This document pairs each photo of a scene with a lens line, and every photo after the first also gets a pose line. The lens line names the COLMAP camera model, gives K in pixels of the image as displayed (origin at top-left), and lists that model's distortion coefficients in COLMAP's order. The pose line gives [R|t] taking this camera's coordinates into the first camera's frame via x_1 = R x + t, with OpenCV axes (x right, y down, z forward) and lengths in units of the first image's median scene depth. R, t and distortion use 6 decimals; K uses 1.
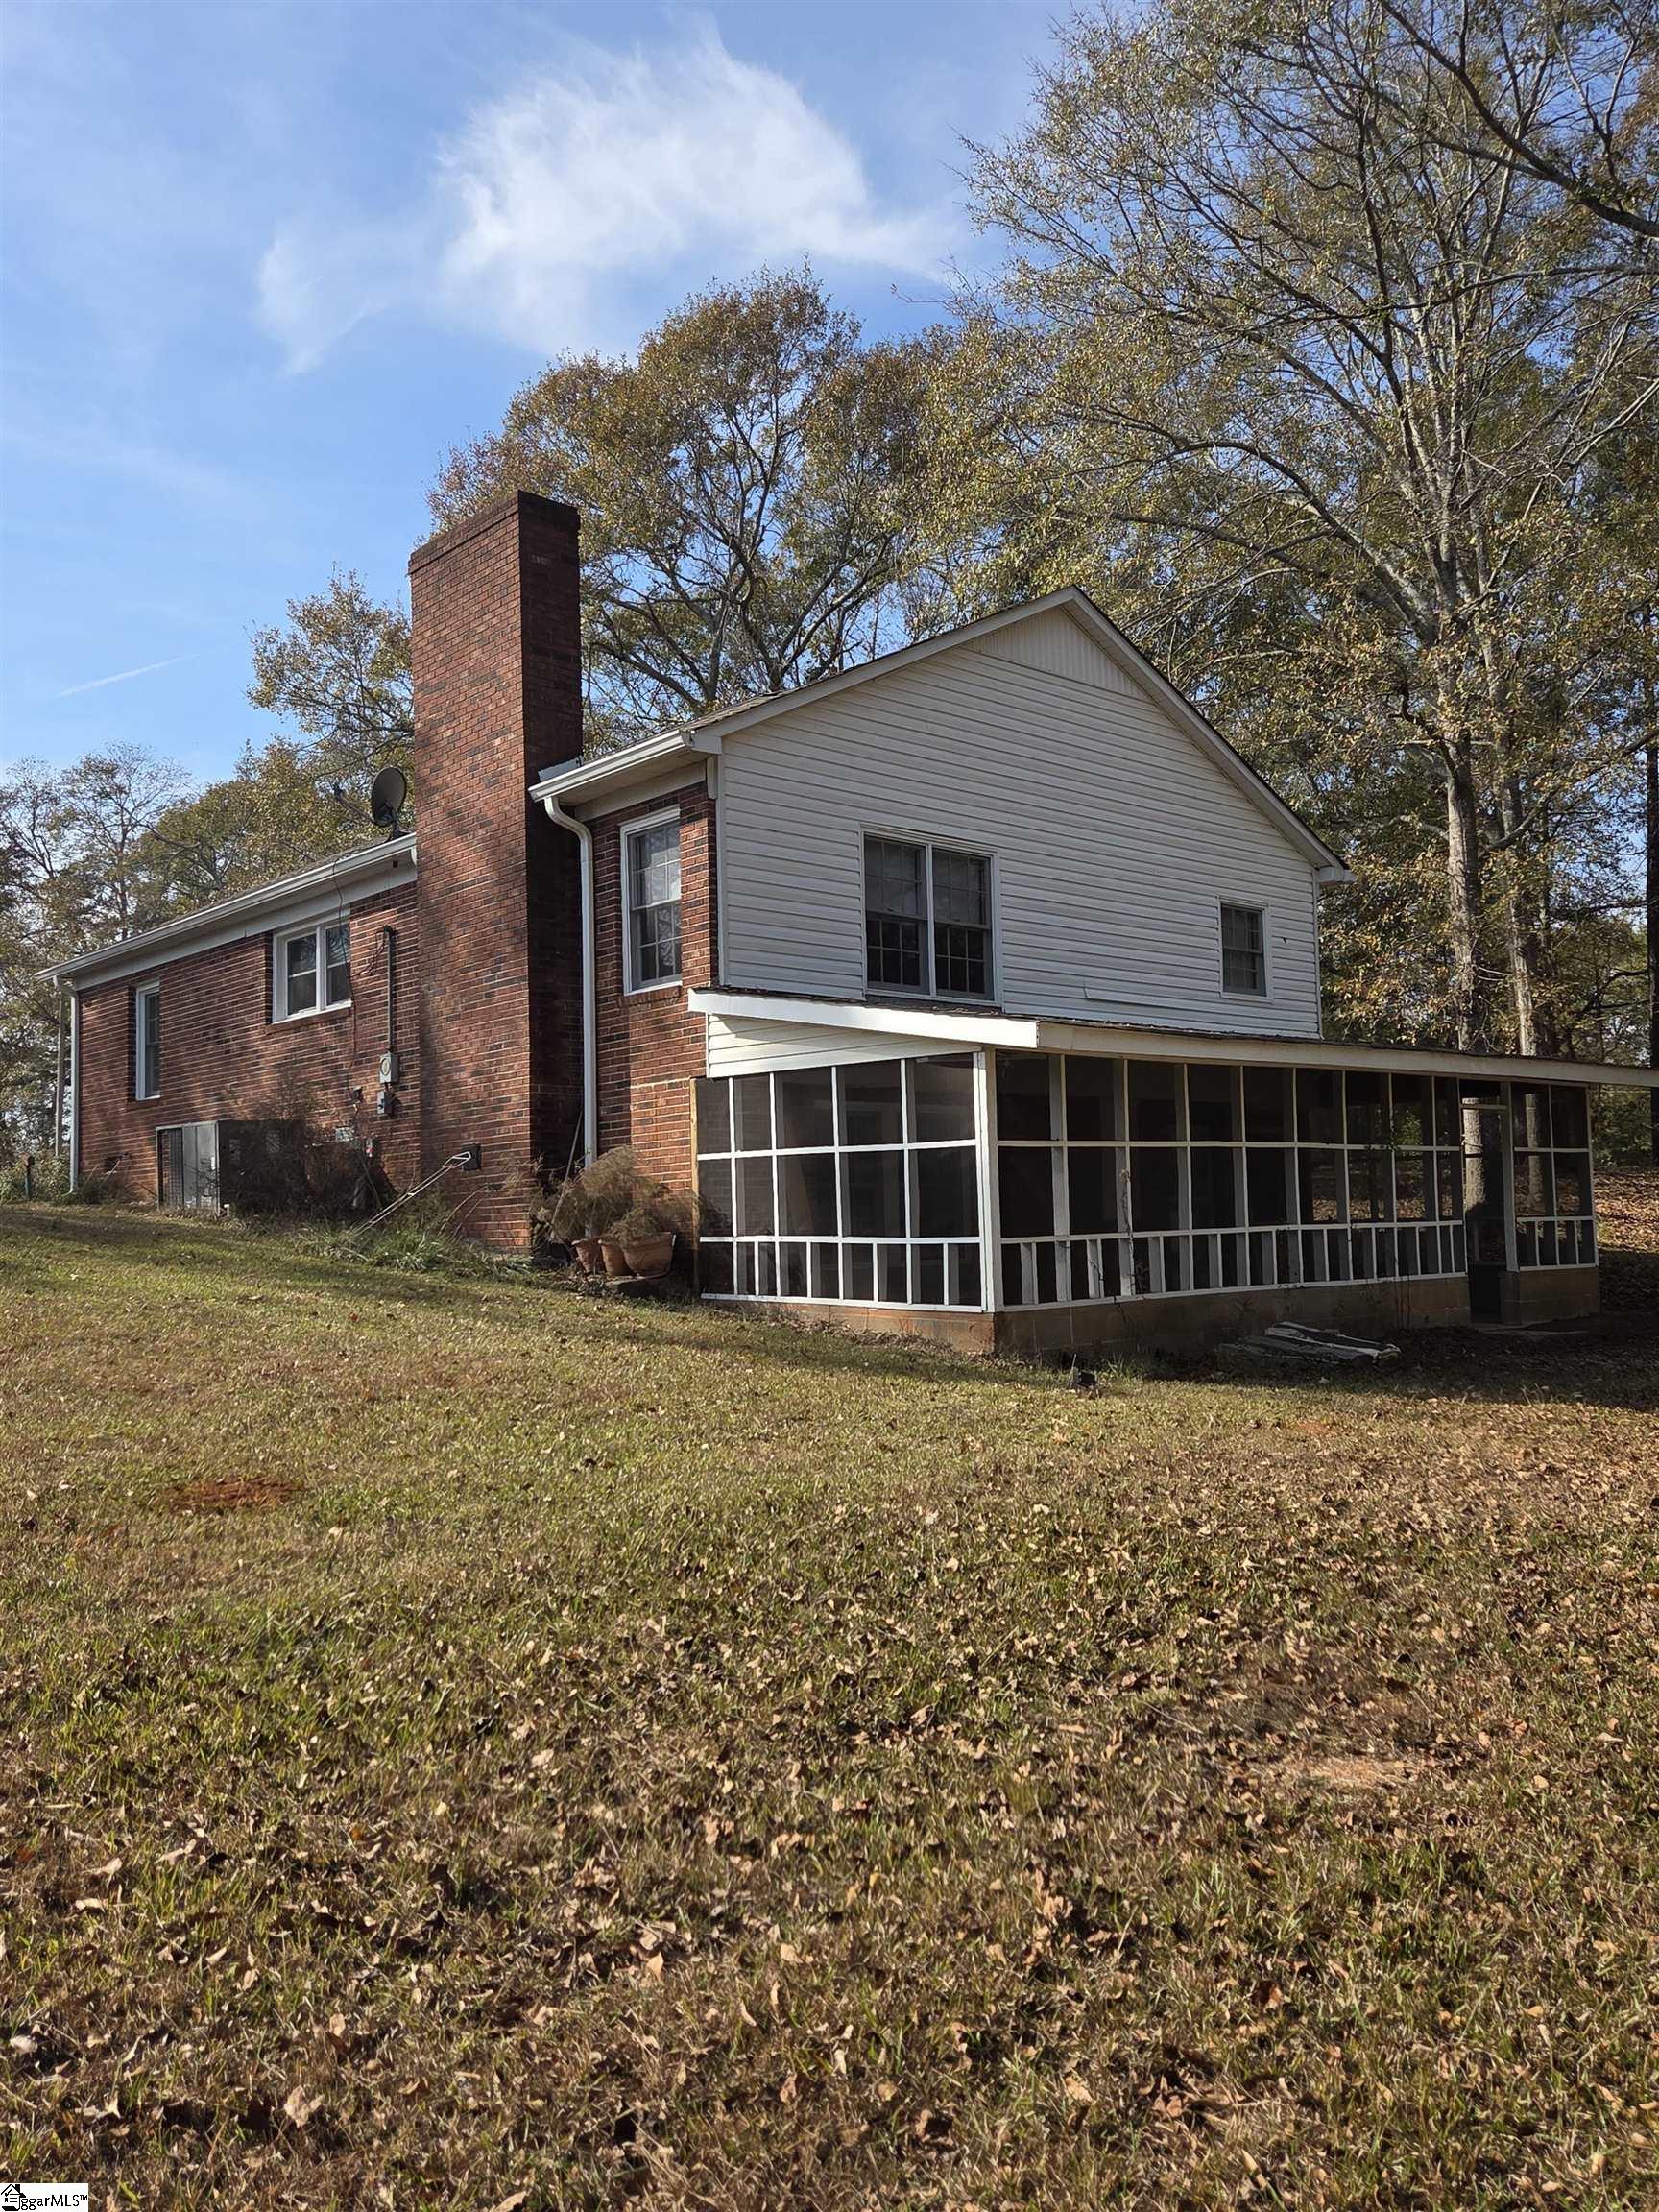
lens RADIAL K [[1637.2, 0, 829.5], [0, 1637.2, 1106.0], [0, 0, 1]] dist [0.083955, -0.005181]
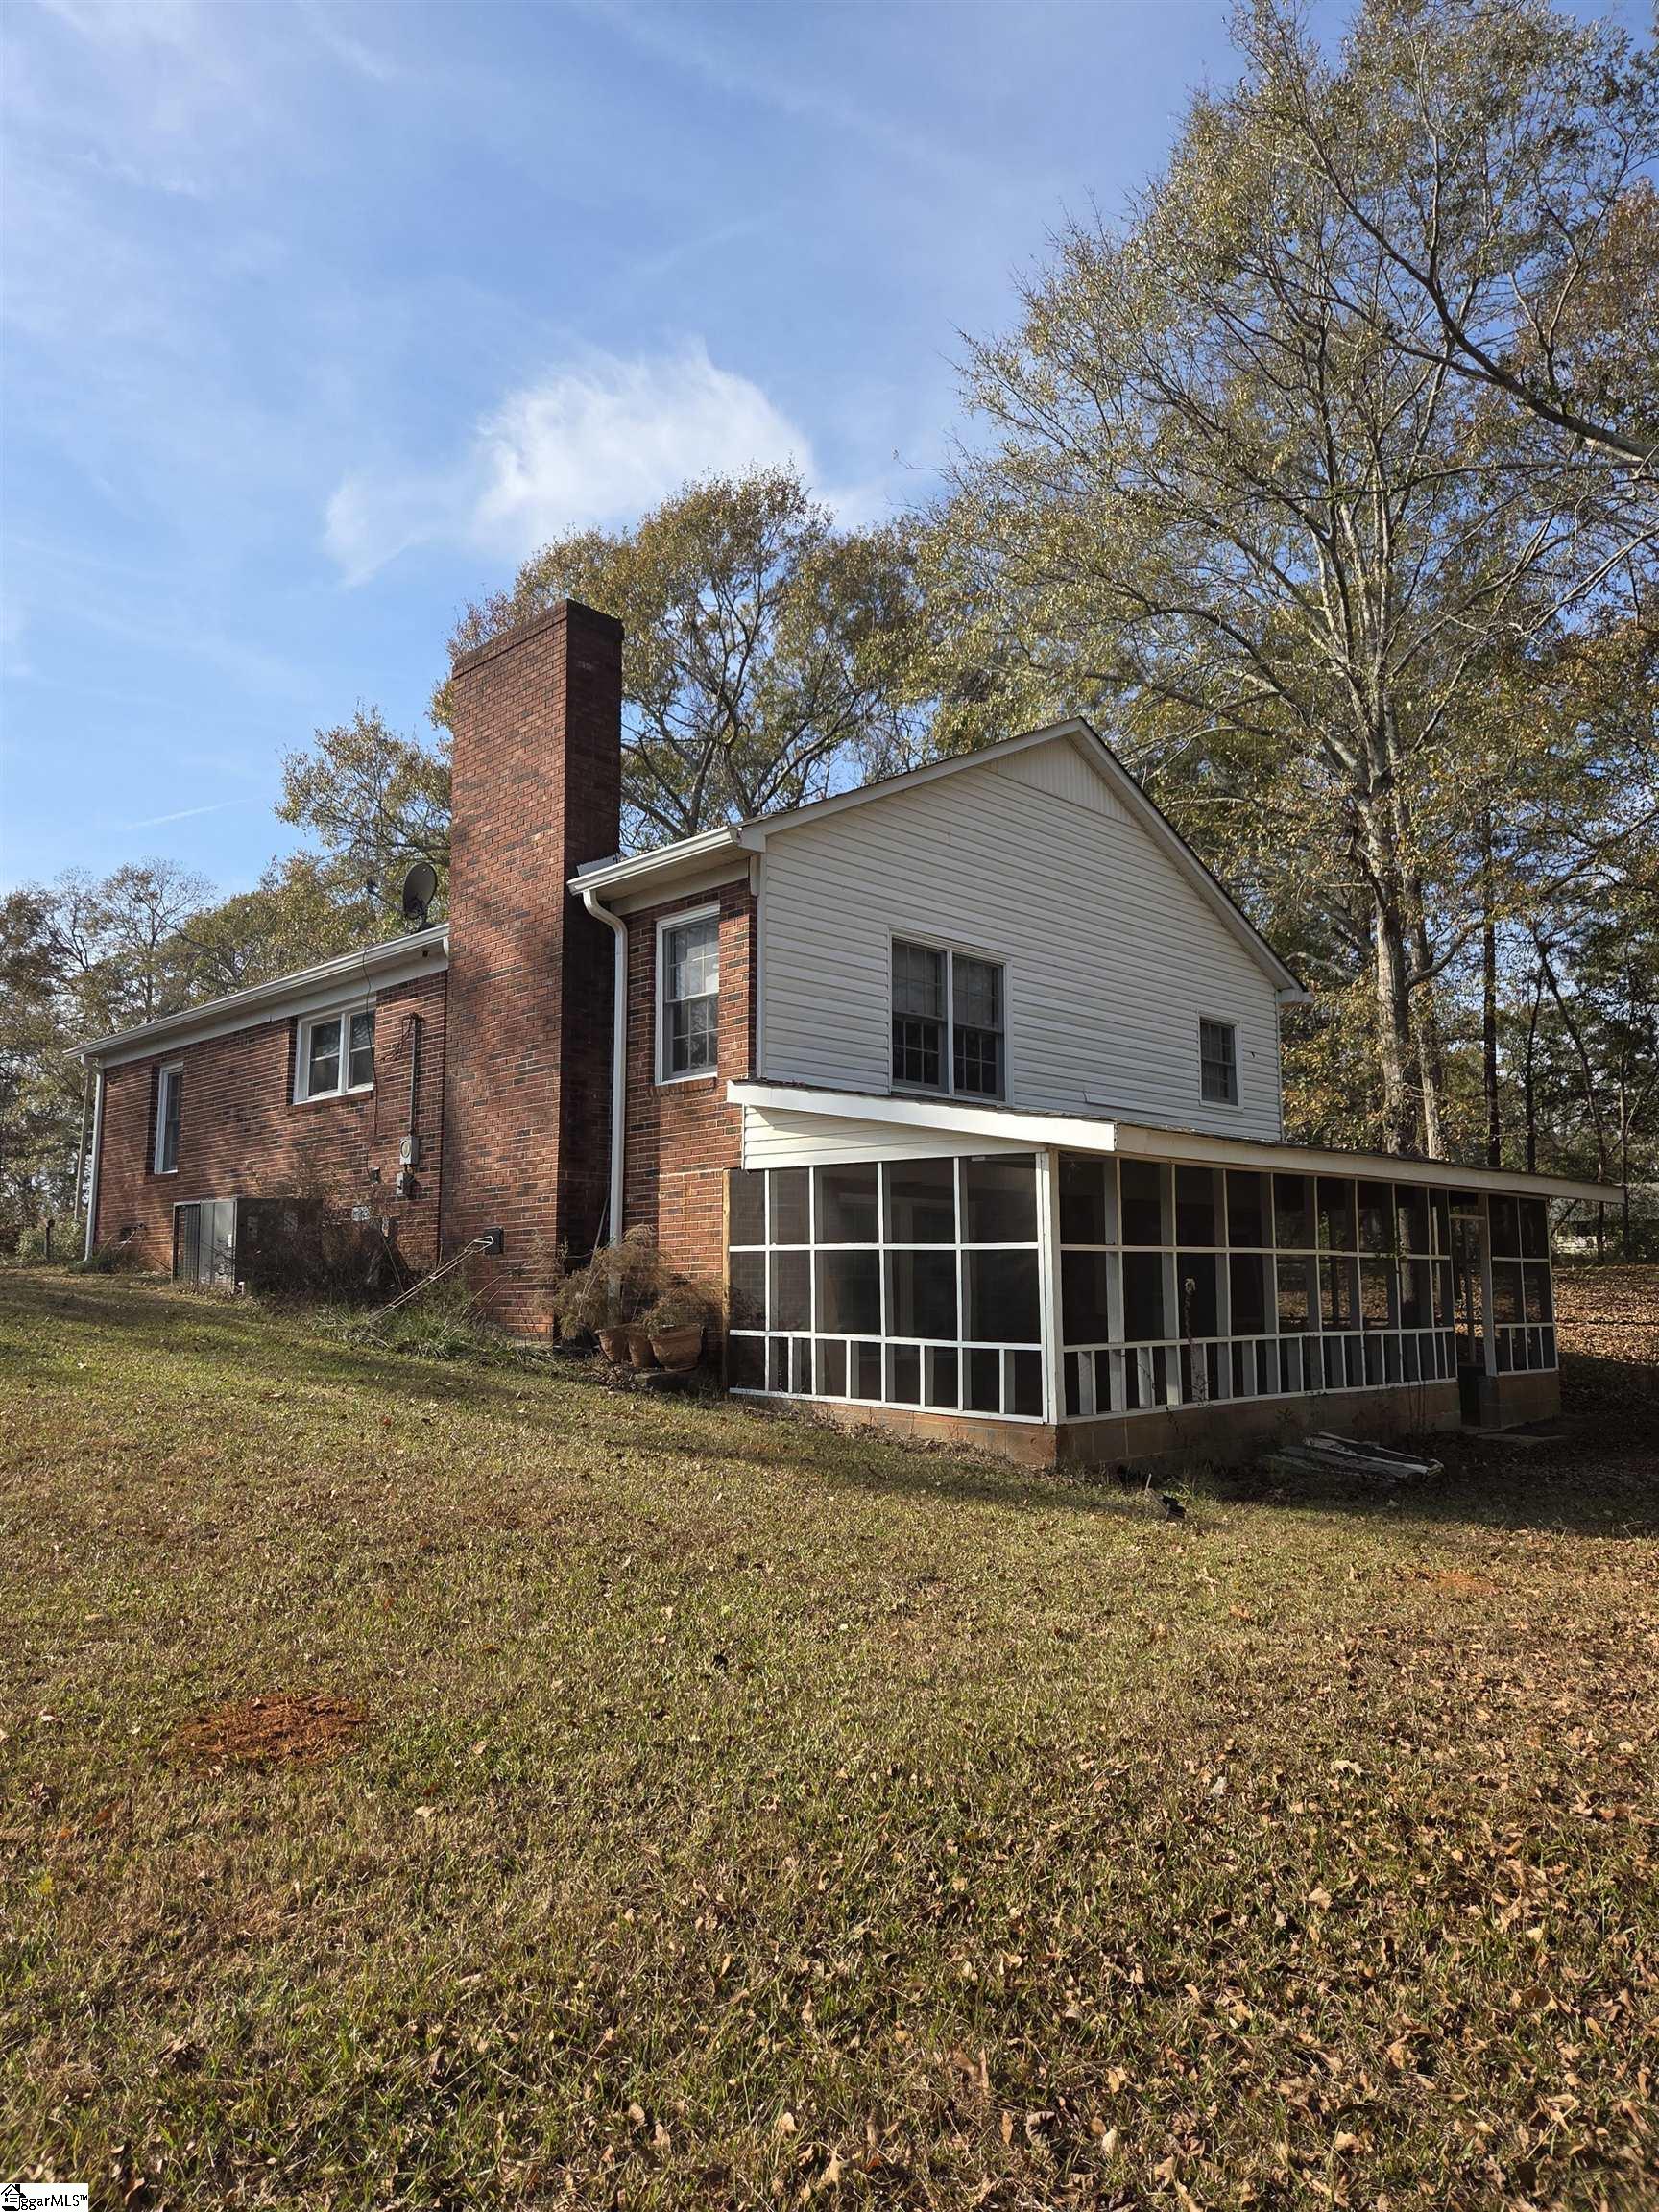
lens RADIAL K [[1409.6, 0, 829.5], [0, 1409.6, 1106.0], [0, 0, 1]] dist [0.114291, -0.118186]
pose [[0.998594, 0.029133, 0.044283, -0.054369], [-0.026450, 0.997848, -0.060005, -0.005009], [-0.045936, 0.058749, 0.997215, 0.119960]]
